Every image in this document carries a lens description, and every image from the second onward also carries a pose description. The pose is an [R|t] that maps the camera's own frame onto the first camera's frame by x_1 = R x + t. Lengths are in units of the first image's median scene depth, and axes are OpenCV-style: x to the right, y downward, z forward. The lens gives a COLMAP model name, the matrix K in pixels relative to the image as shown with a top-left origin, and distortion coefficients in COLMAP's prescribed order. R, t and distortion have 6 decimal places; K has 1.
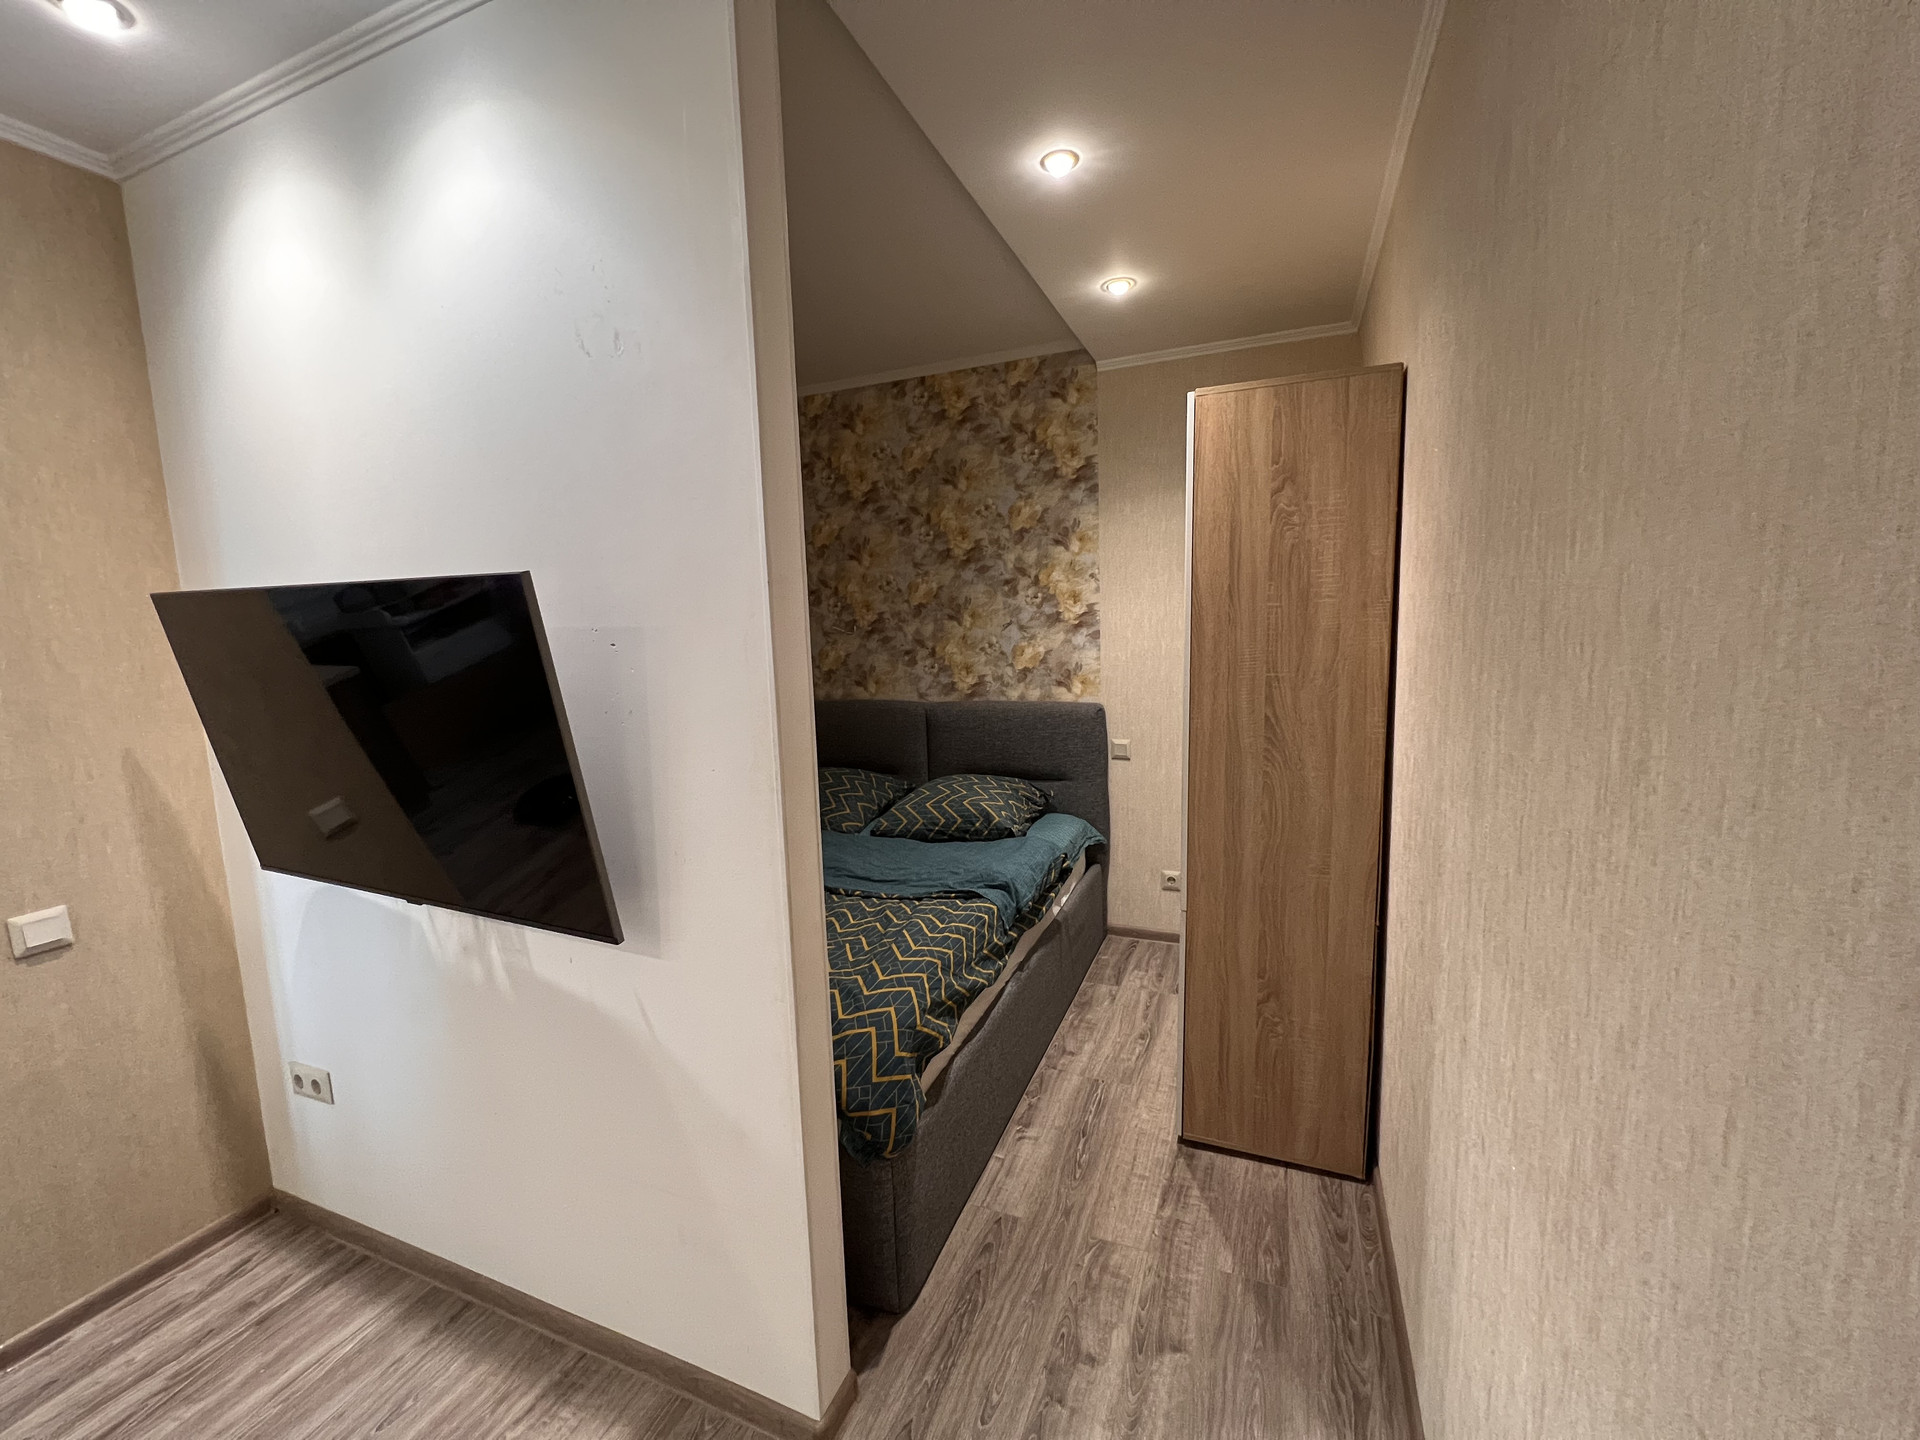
lens RADIAL K [[767.8, 0, 956.1], [0, 767.8, 714.6], [0, 0, 1]] dist [0.000124, -0.000072]
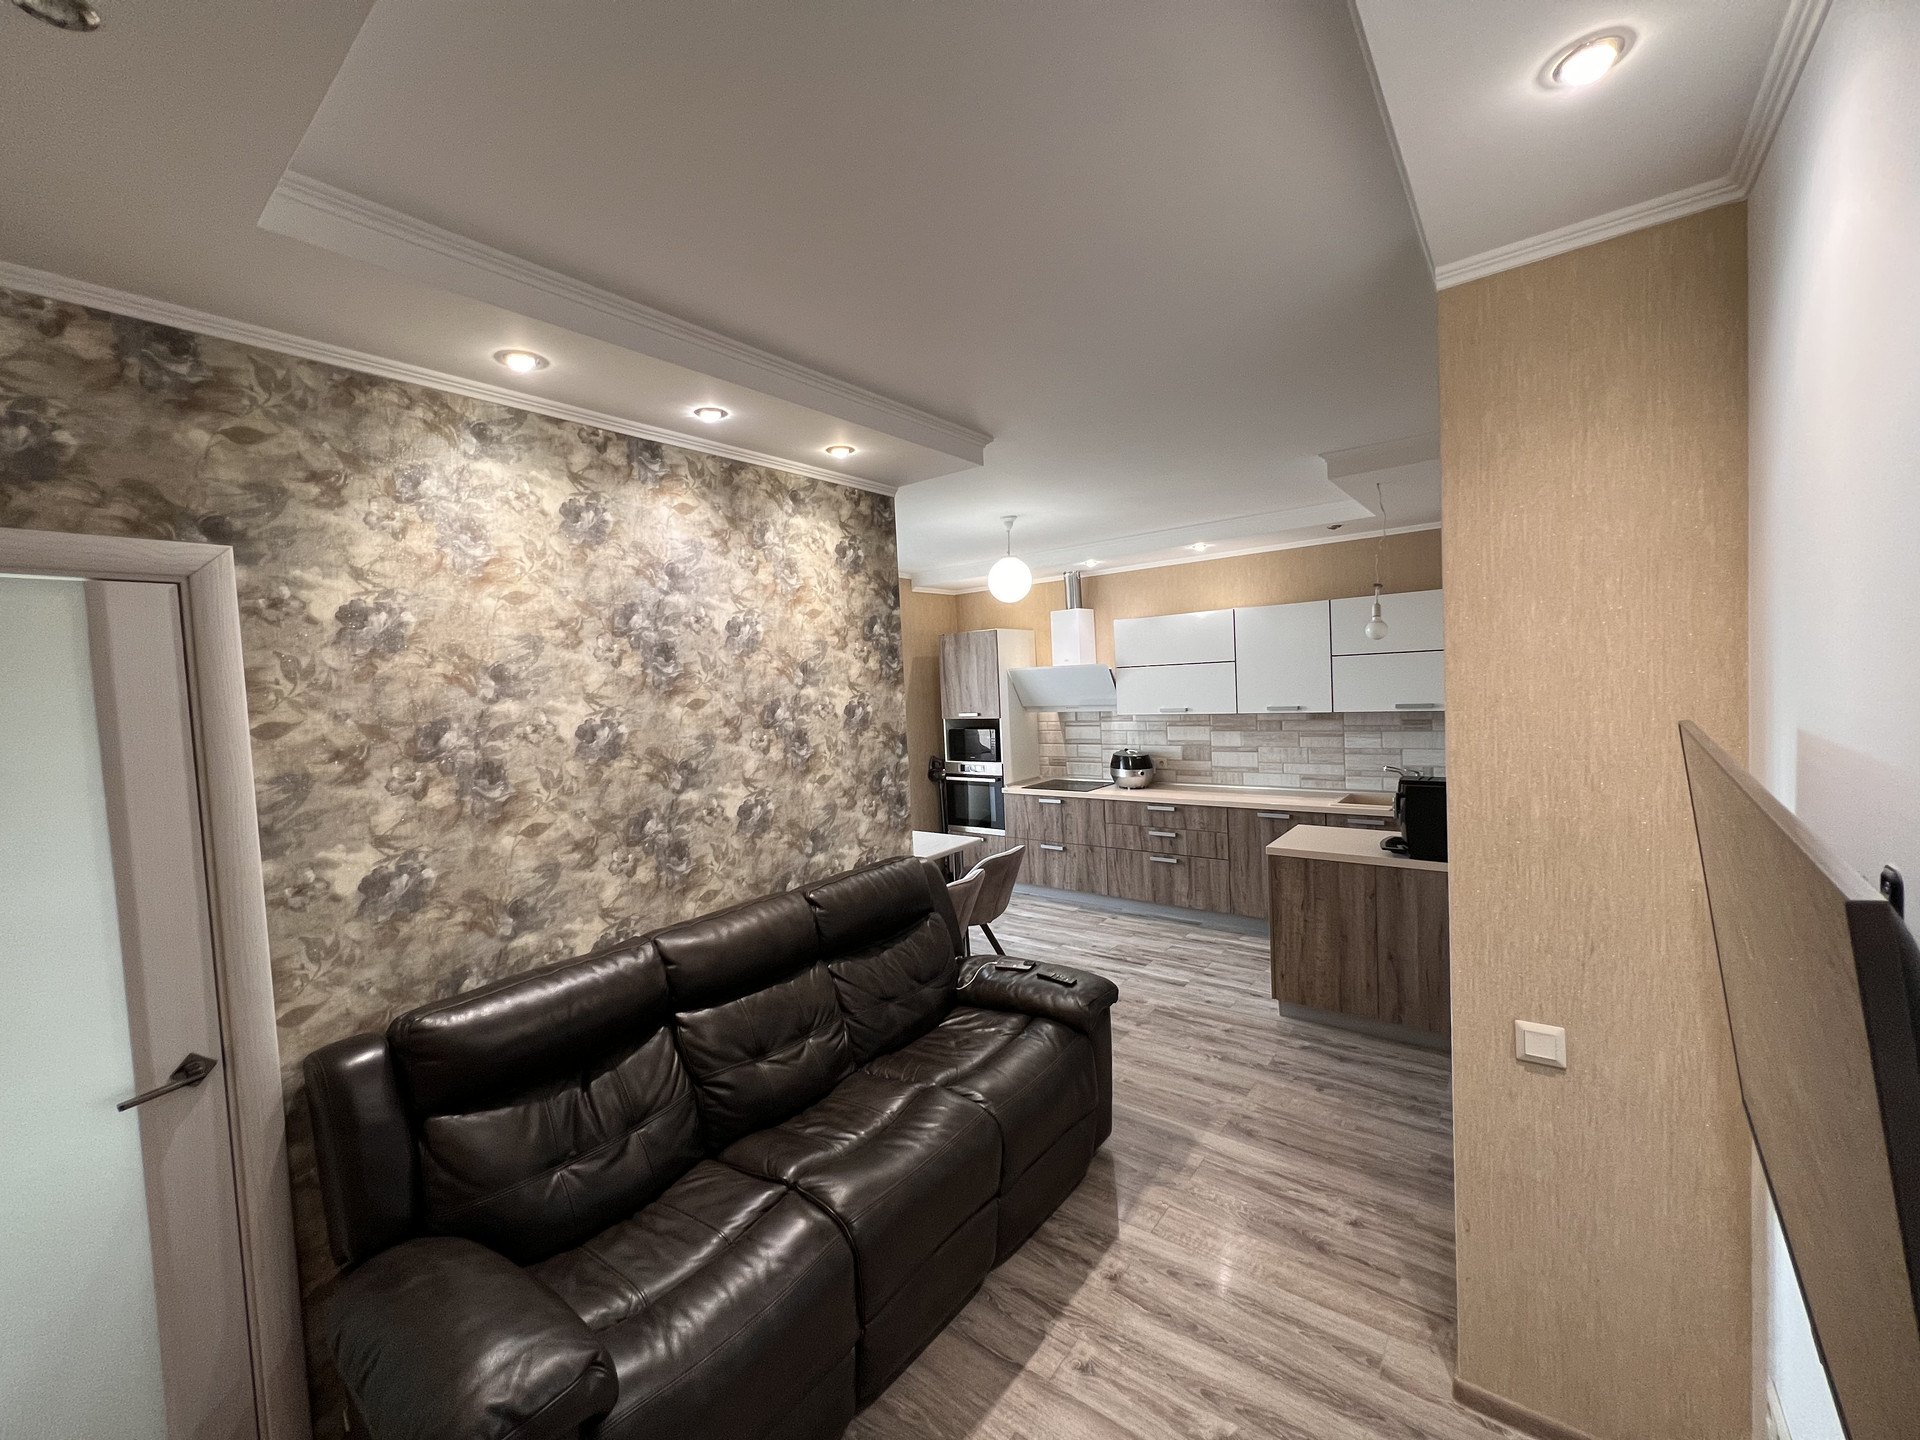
lens RADIAL K [[767.8, 0, 958.0], [0, 767.8, 715.9], [0, 0, 1]] dist [0.000124, -0.000072]
pose [[-0.261864, 0.088714, -0.961019, -0.030170], [-0.058756, 0.992454, 0.107626, -0.099013], [0.963315, 0.084649, -0.254675, 0.231270]]
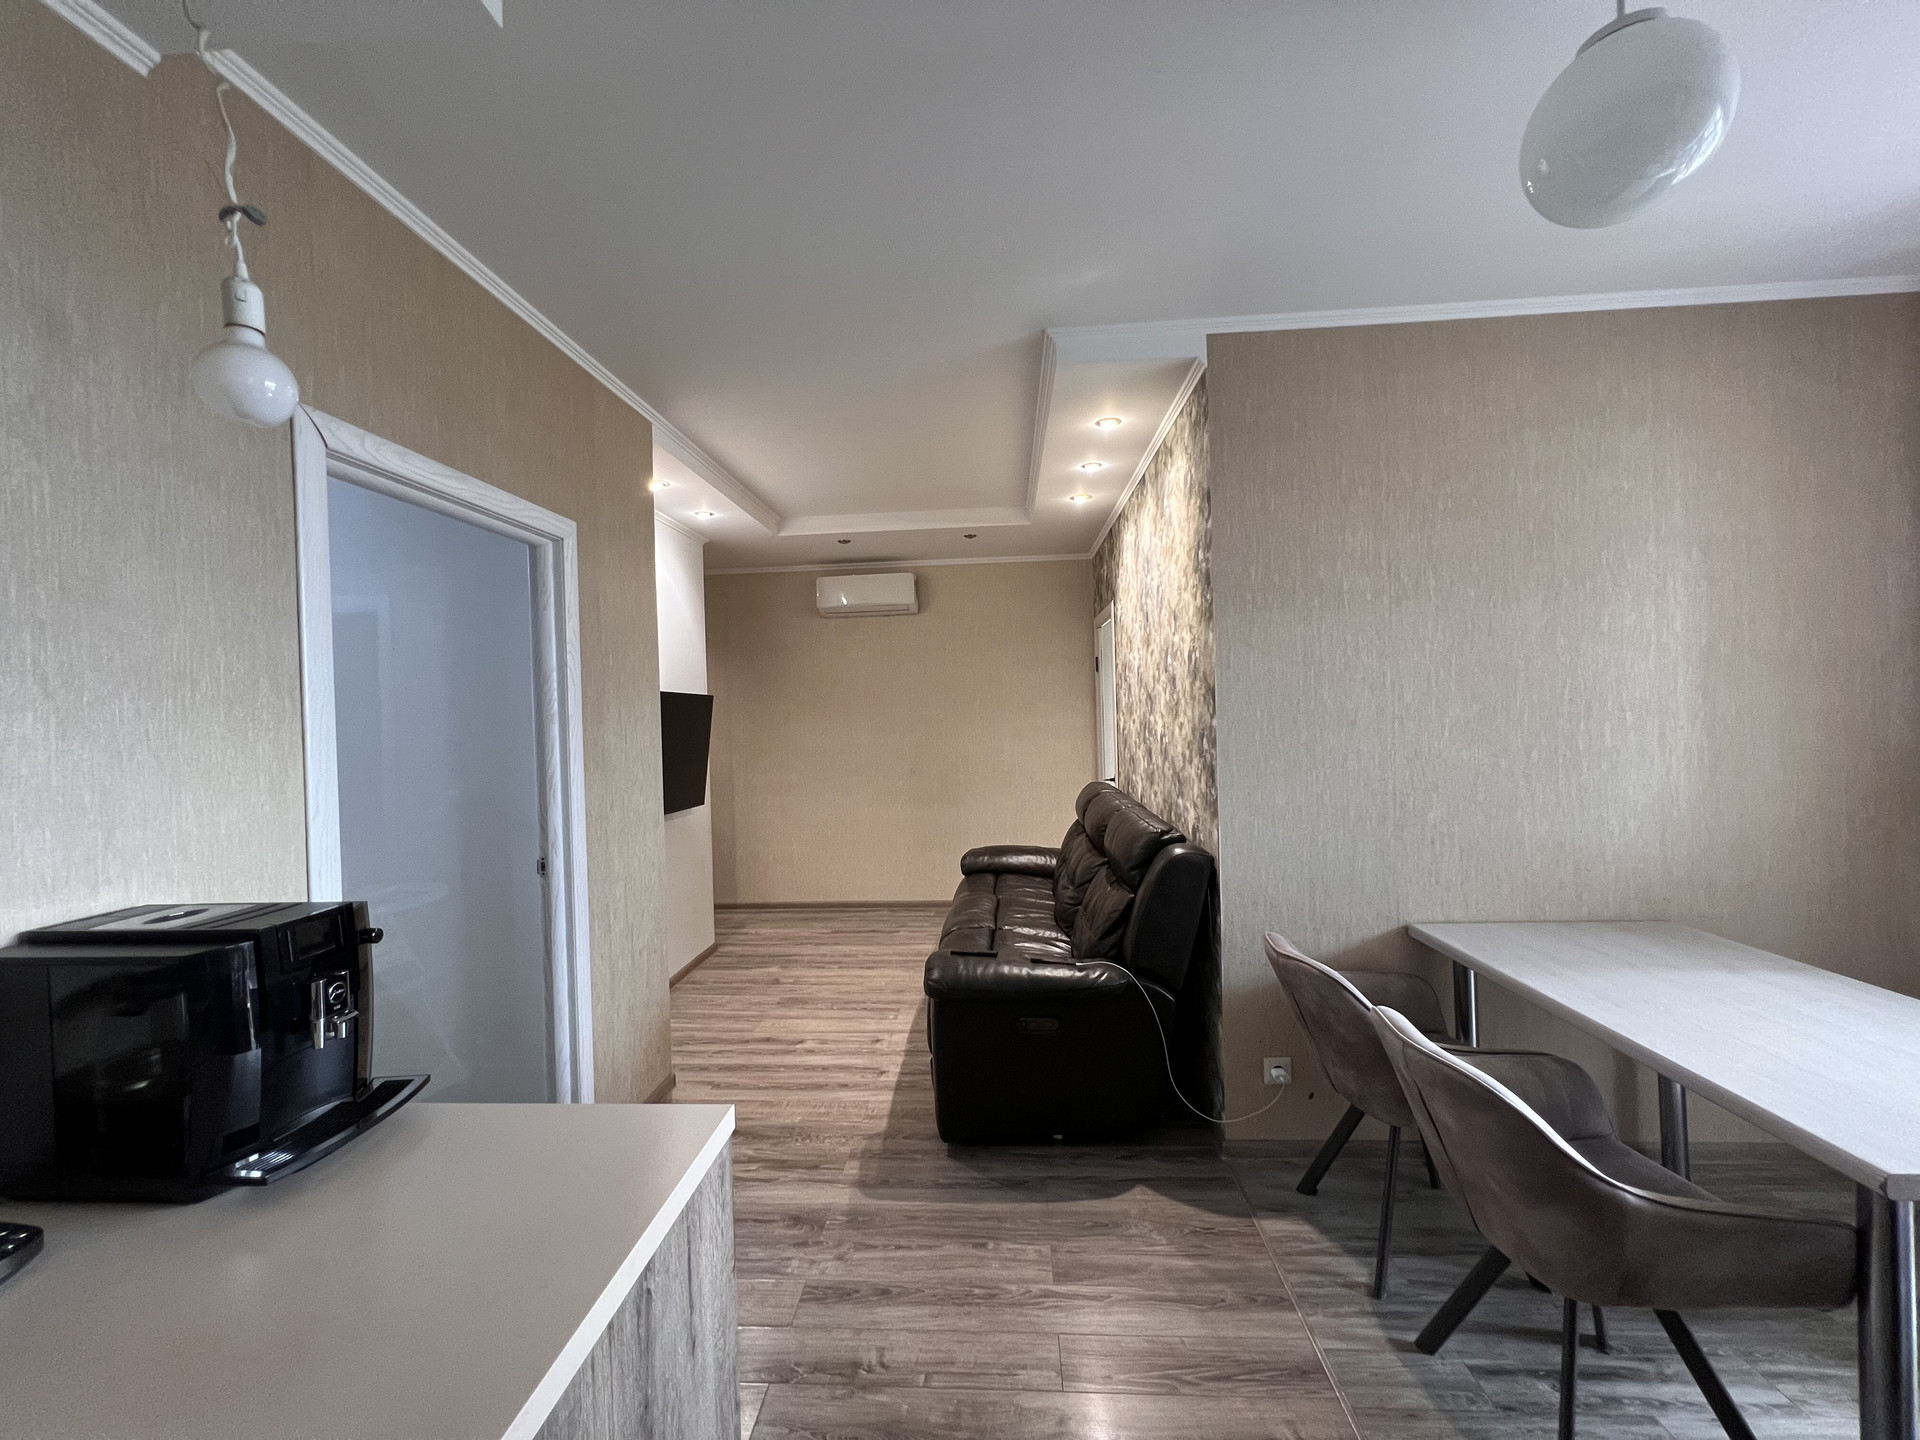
lens RADIAL K [[767.8, 0, 958.2], [0, 767.8, 715.3], [0, 0, 1]] dist [0.000124, -0.000072]
pose [[-0.324212, 0.034767, 0.945346, -1.540167], [0.152364, 0.988196, 0.015911, 0.009740], [-0.933634, 0.149196, -0.325682, 0.382010]]
